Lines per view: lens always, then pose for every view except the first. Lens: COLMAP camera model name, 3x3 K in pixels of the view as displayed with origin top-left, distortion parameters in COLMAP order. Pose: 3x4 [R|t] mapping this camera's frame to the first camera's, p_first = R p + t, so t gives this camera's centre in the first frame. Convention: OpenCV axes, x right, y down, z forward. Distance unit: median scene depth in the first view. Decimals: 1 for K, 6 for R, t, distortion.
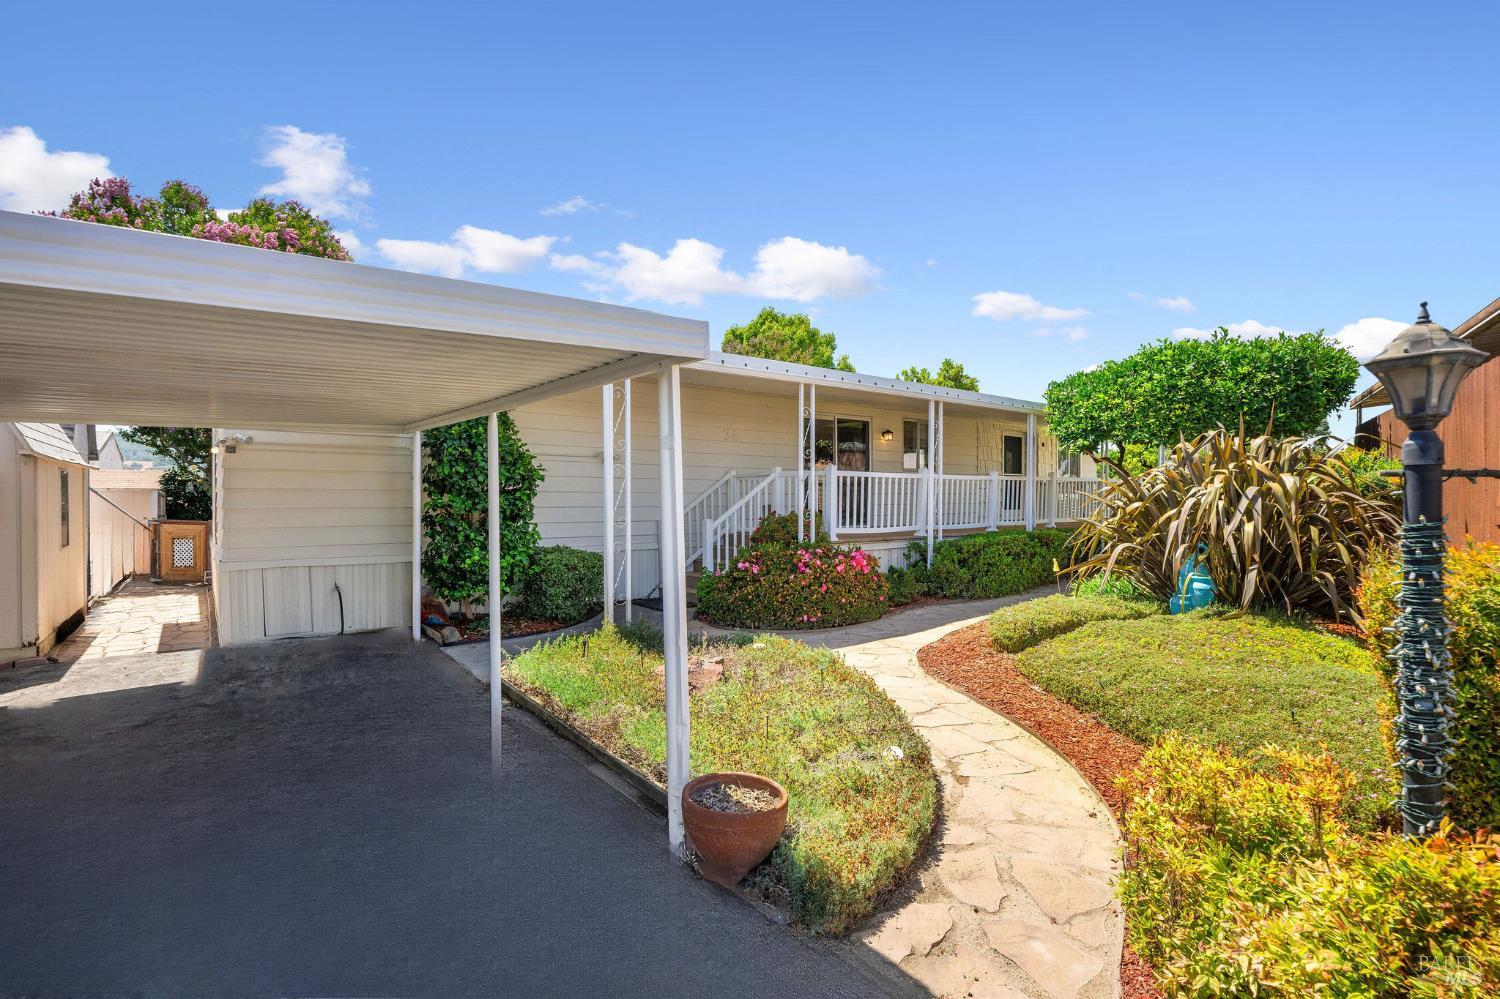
lens RADIAL K [[697.8, 0, 751.3], [0, 697.8, 500.5], [0, 0, 1]] dist [-0.003568, -0.000141]
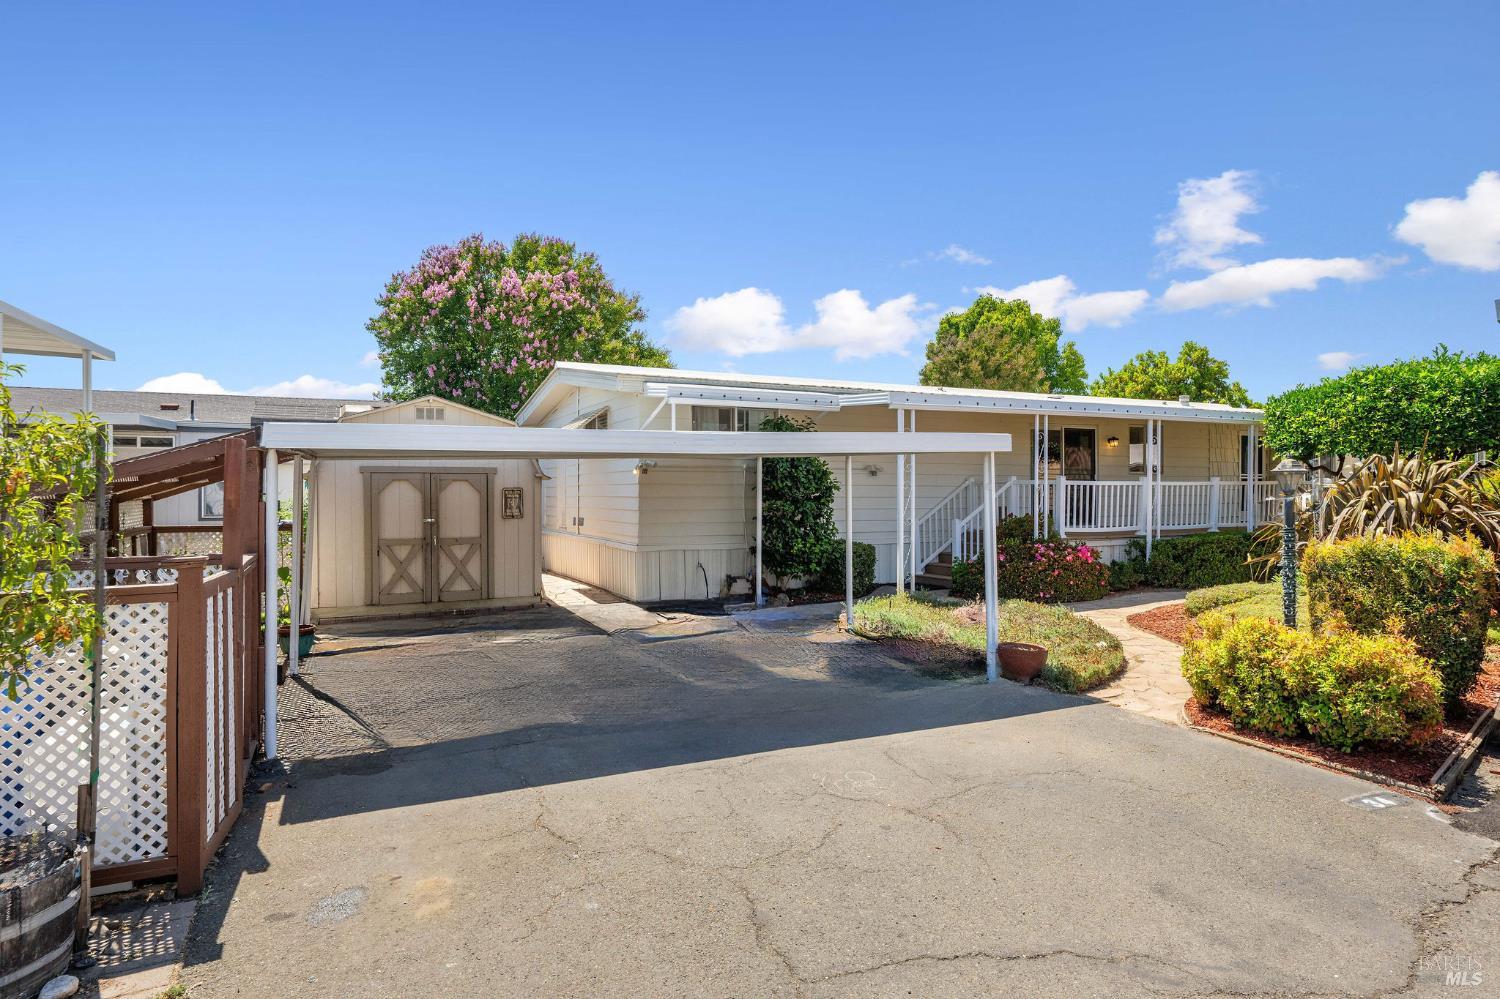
lens RADIAL K [[851.7, 0, 749.9], [0, 851.7, 490.1], [0, 0, 1]] dist [-0.014788, -0.000320]
pose [[0.974683, 0.001338, -0.223588, -0.081728], [-0.001563, 0.999998, -0.000830, -0.023536], [0.223587, 0.001158, 0.974683, -0.563716]]
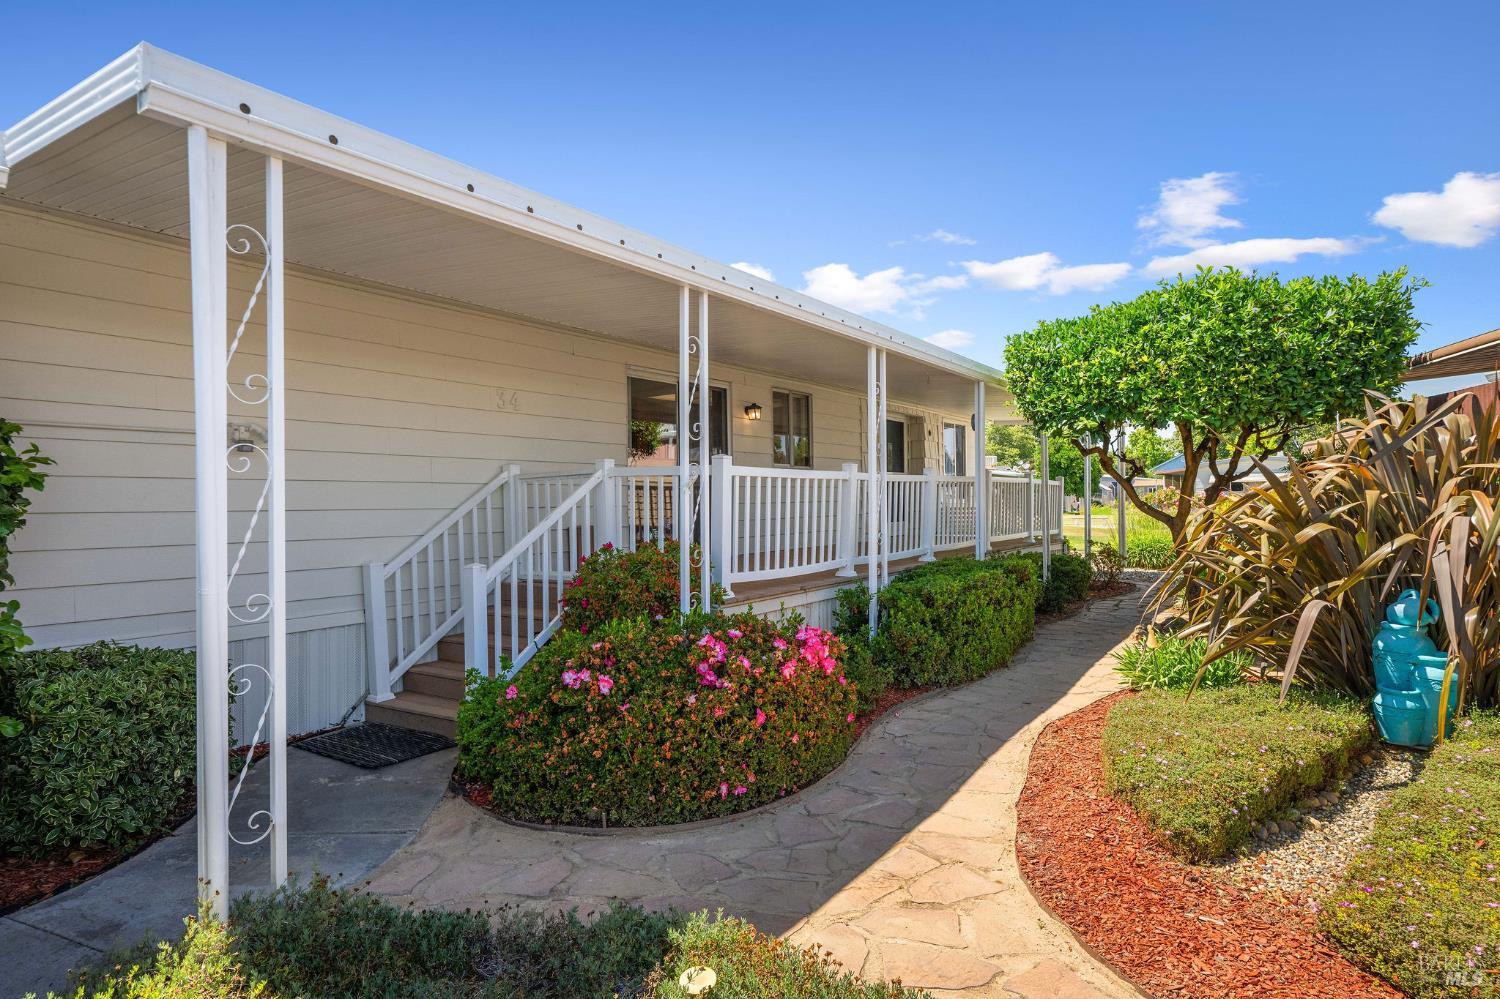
lens RADIAL K [[831.3, 0, 755.7], [0, 831.3, 496.5], [0, 0, 1]] dist [0.000952, -0.001419]
pose [[0.951913, -0.007842, 0.306268, -0.052722], [0.010702, 0.999913, -0.007660, -0.013931], [-0.306181, 0.010569, 0.951915, 0.380266]]
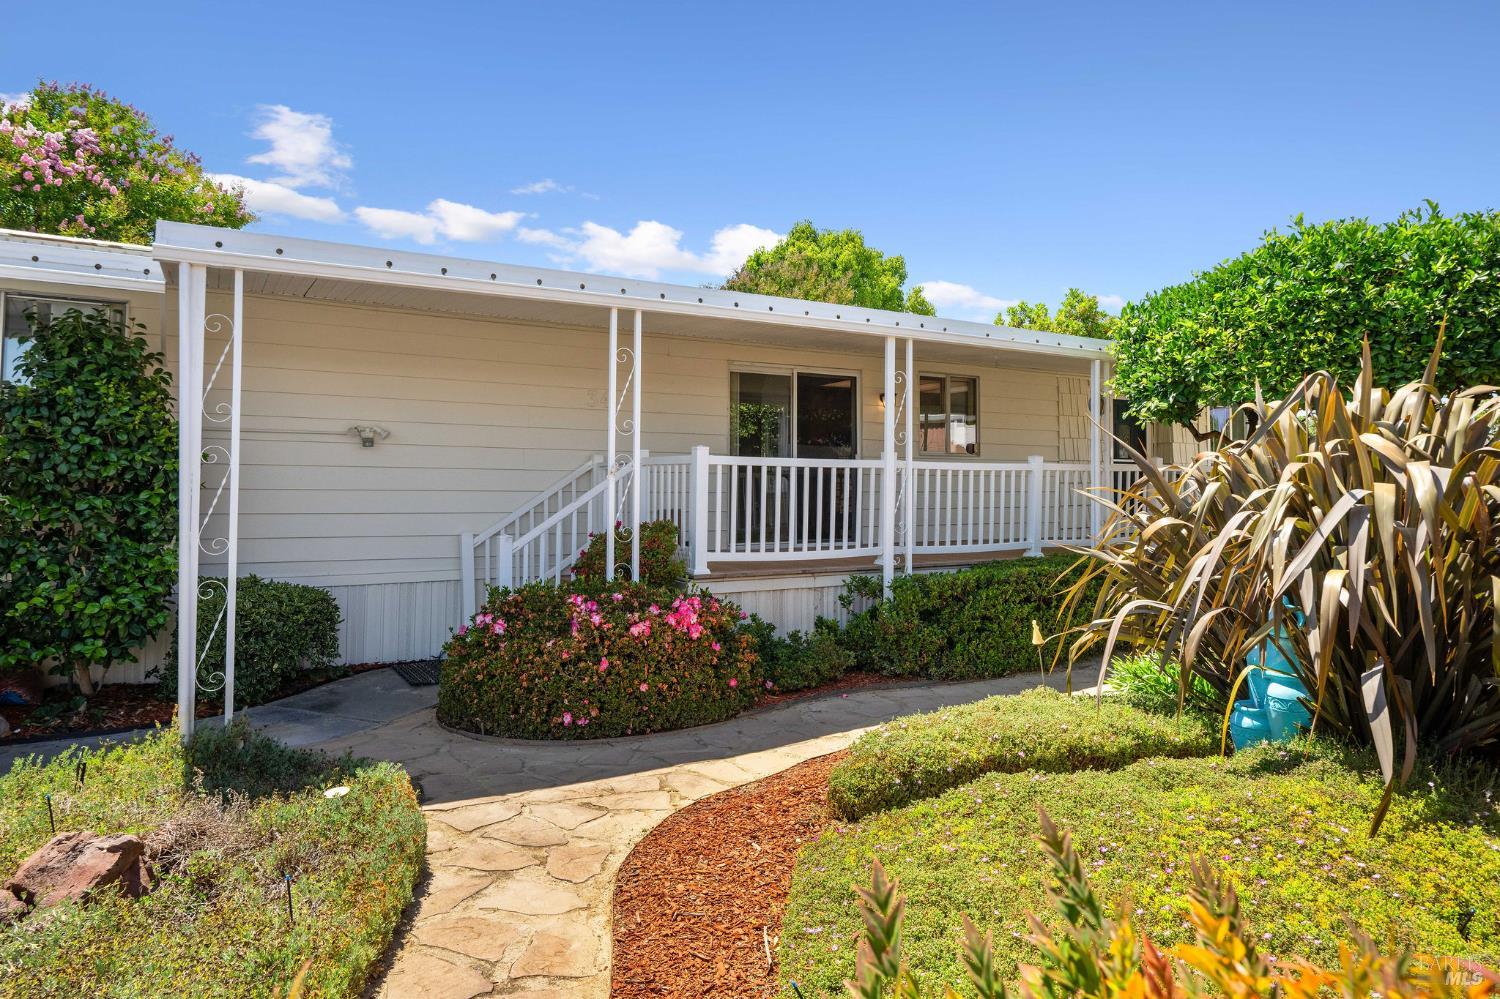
lens RADIAL K [[929.8, 0, 755.3], [0, 929.8, 454.4], [0, 0, 1]] dist [0.000470, -0.004996]
pose [[0.991645, -0.001363, -0.128991, 0.257512], [-0.004145, 0.999091, -0.042419, -0.010148], [0.128931, 0.042599, 0.990738, 0.214221]]
